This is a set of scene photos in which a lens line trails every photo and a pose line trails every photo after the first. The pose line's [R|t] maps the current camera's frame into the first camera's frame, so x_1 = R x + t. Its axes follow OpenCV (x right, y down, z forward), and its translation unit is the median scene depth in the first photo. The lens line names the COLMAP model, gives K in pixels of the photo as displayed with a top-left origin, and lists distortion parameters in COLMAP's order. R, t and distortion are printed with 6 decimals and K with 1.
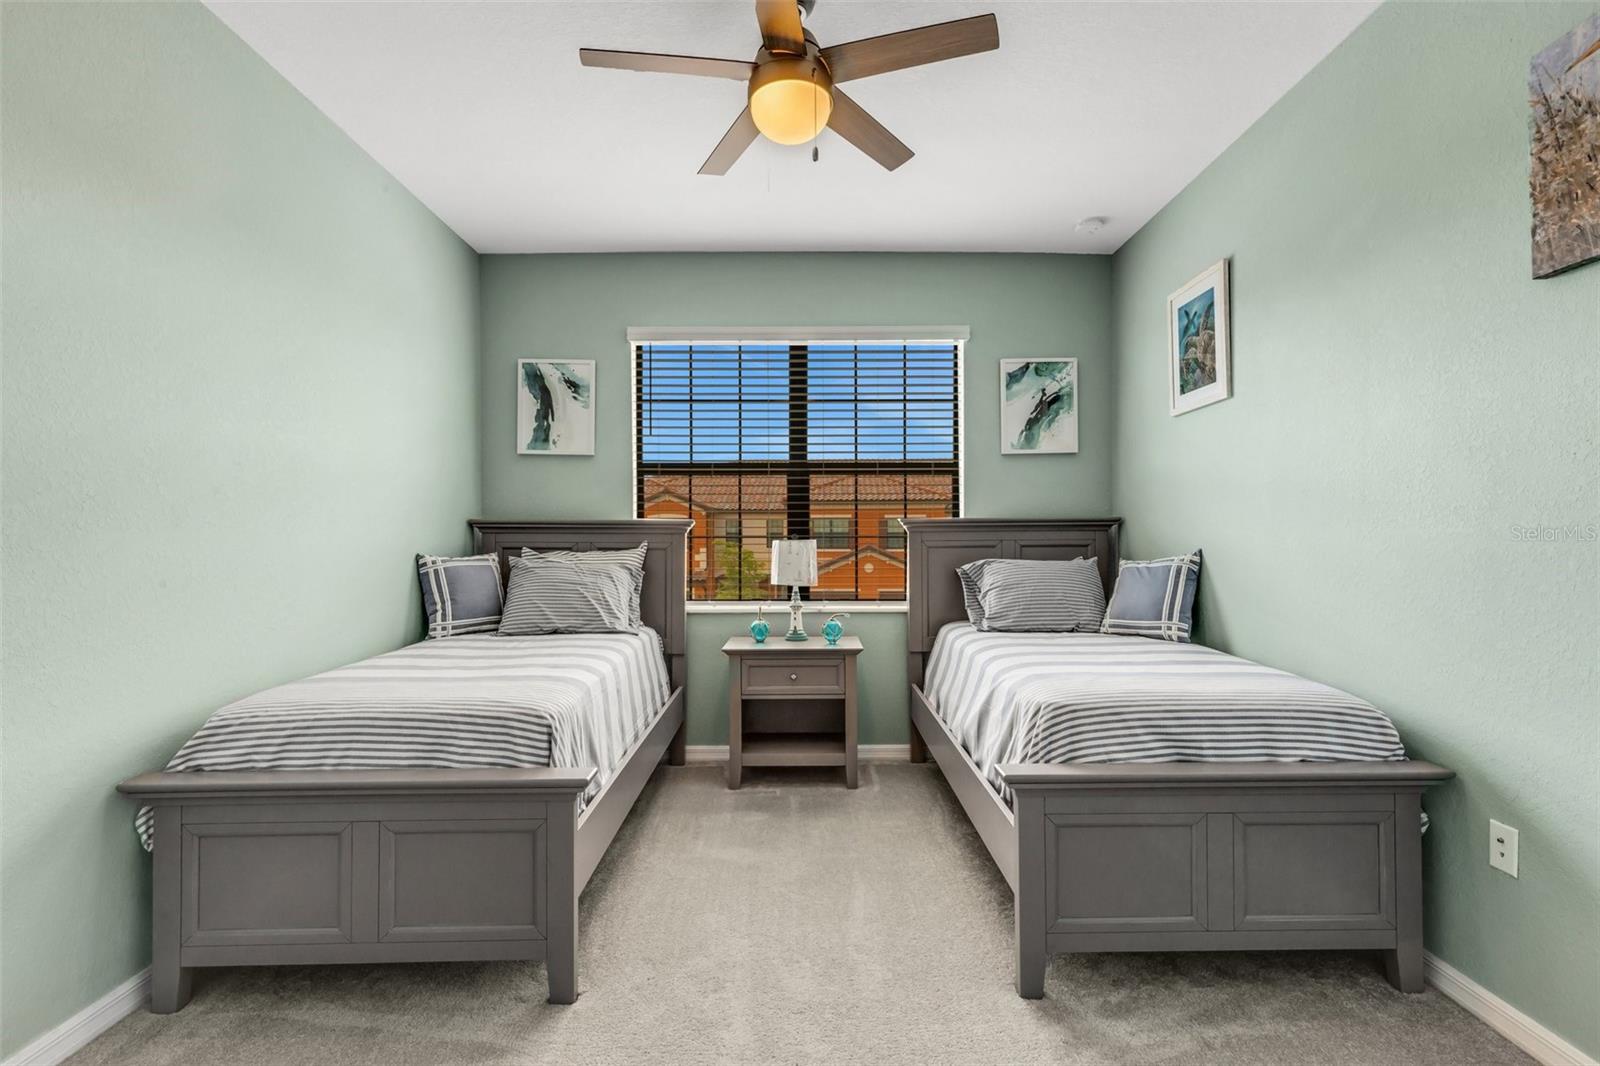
lens RADIAL K [[752.7, 0, 802.3], [0, 752.7, 531.7], [0, 0, 1]] dist [0.007027, -0.001273]
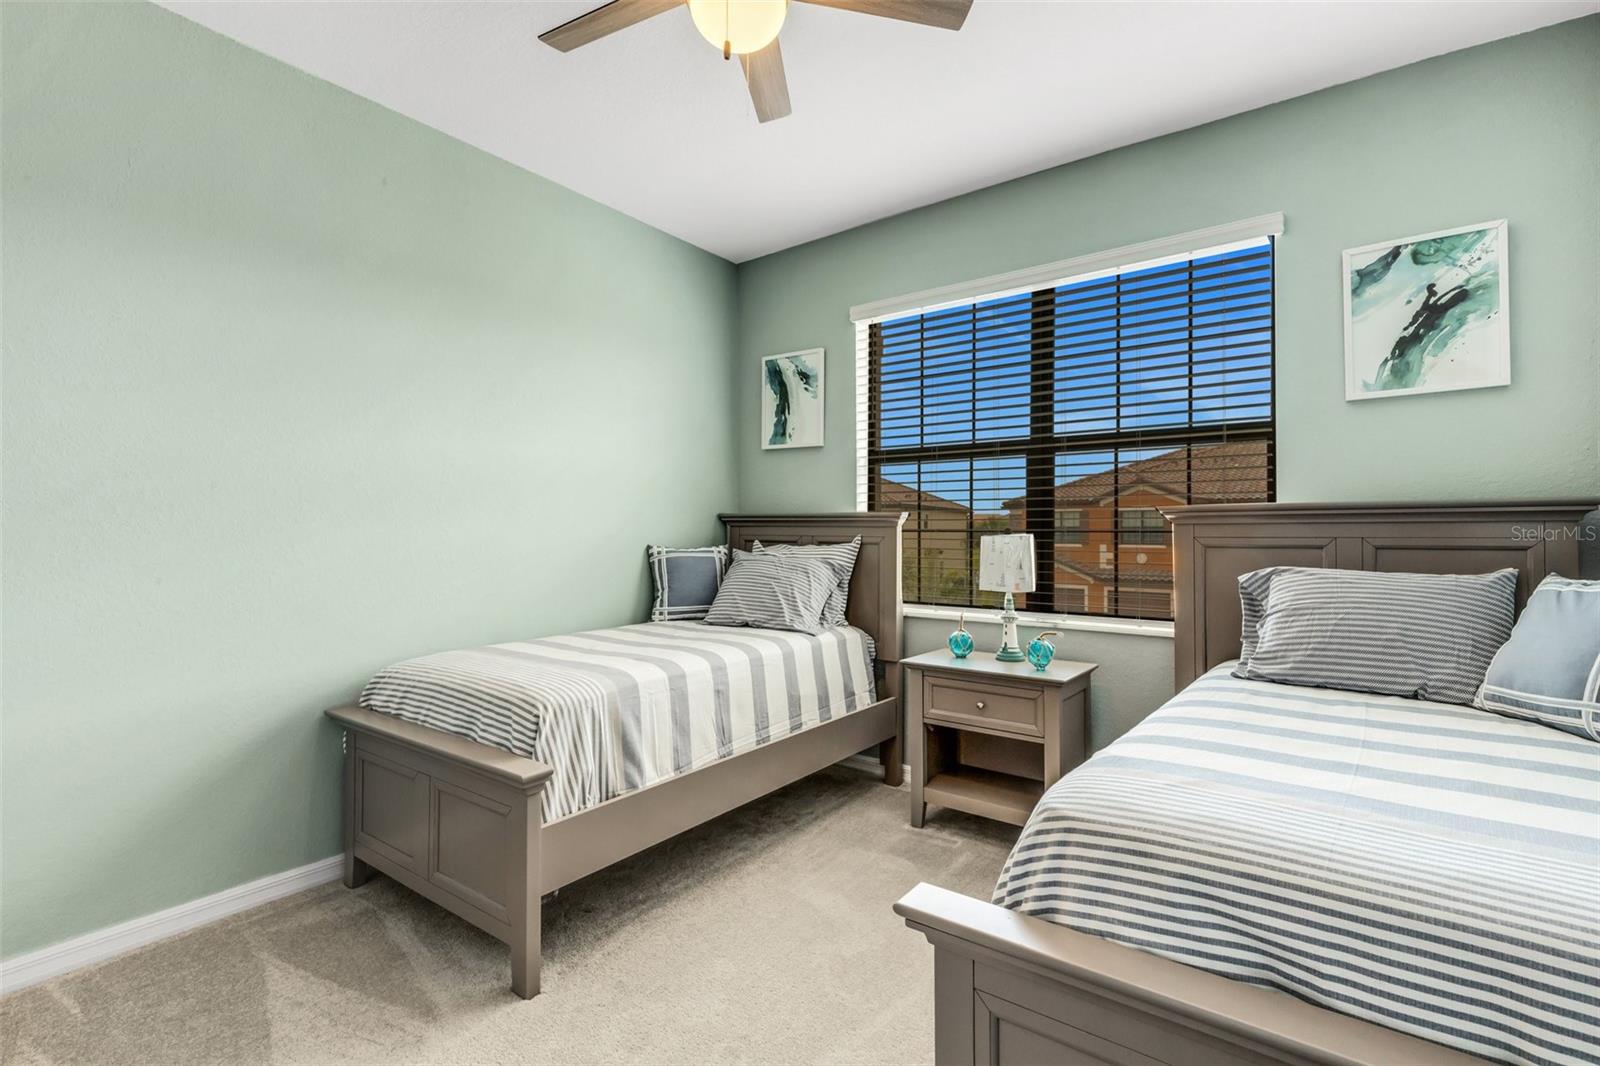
lens RADIAL K [[752.7, 0, 798.7], [0, 752.7, 524.8], [0, 0, 1]] dist [0.007027, -0.001273]
pose [[0.786131, -0.001725, -0.618058, 0.313746], [0.000767, 0.999998, -0.001815, 0.001531], [0.618060, 0.000953, 0.786131, 0.233119]]
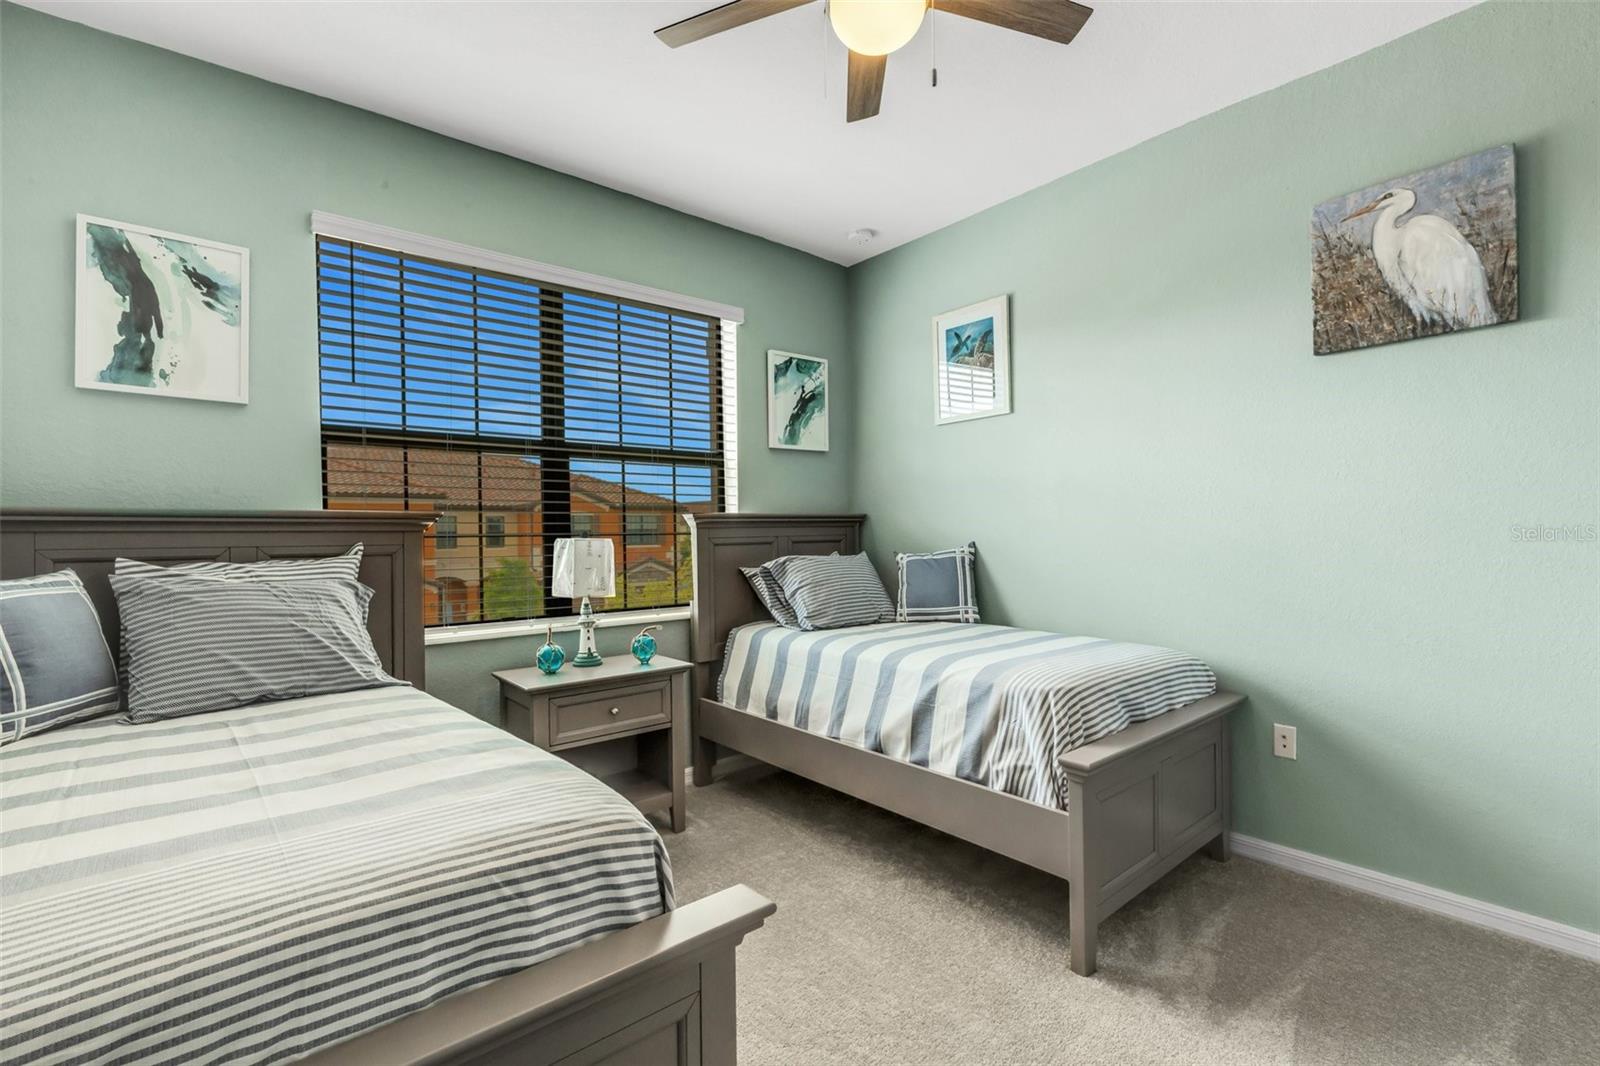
lens RADIAL K [[752.7, 0, 807.7], [0, 752.7, 532.8], [0, 0, 1]] dist [0.007027, -0.001273]
pose [[0.753612, -0.006944, 0.657283, -0.357349], [0.004473, 0.999975, 0.005436, 0.001517], [-0.657304, -0.001156, 0.753625, 0.251442]]
